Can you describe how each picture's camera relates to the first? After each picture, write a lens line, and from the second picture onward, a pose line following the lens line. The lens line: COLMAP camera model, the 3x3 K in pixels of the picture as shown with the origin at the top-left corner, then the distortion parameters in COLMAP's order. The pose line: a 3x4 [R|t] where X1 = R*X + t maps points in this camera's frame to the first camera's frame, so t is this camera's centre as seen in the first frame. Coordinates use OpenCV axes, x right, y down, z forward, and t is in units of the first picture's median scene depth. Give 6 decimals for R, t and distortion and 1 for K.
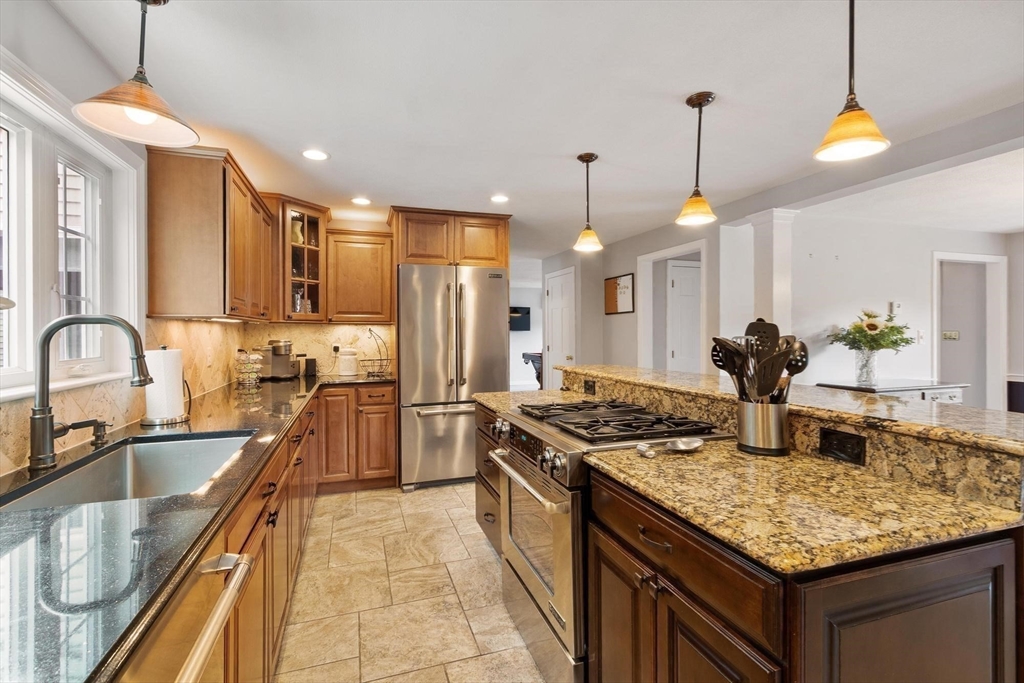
lens RADIAL K [[454.8, 0, 508.6], [0, 454.8, 332.4], [0, 0, 1]] dist [0.001372, 0.000164]
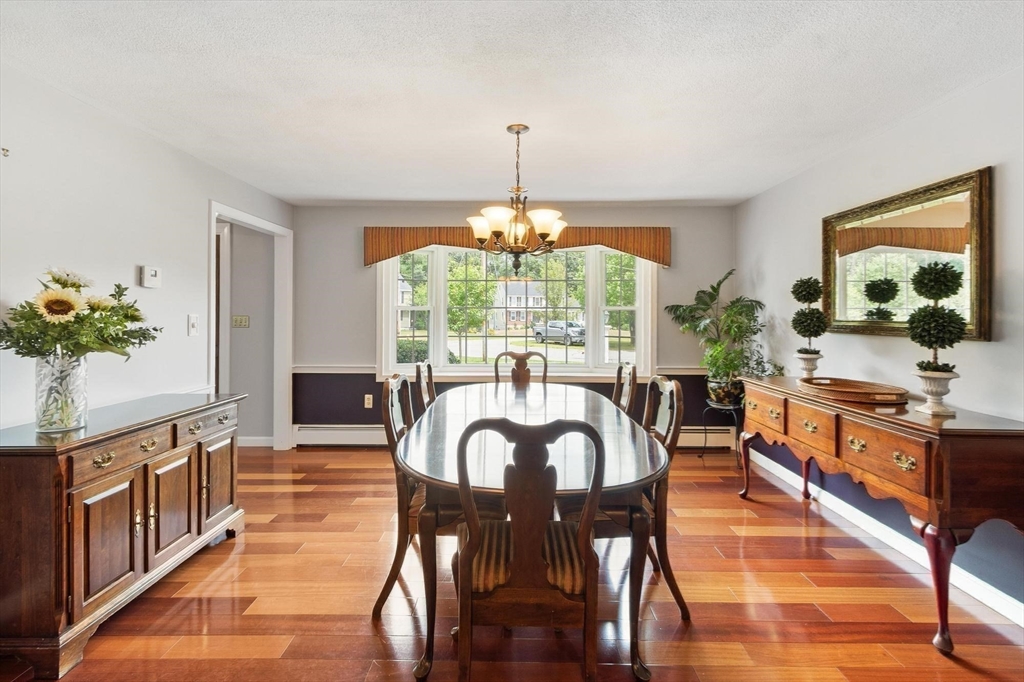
lens RADIAL K [[454.8, 0, 509.8], [0, 454.8, 314.2], [0, 0, 1]] dist [0.001372, 0.000164]
pose [[0.304169, 0.007050, 0.952592, 0.486516], [-0.002479, 0.999975, -0.006609, -0.002730], [-0.952615, -0.000351, 0.304179, 0.420953]]
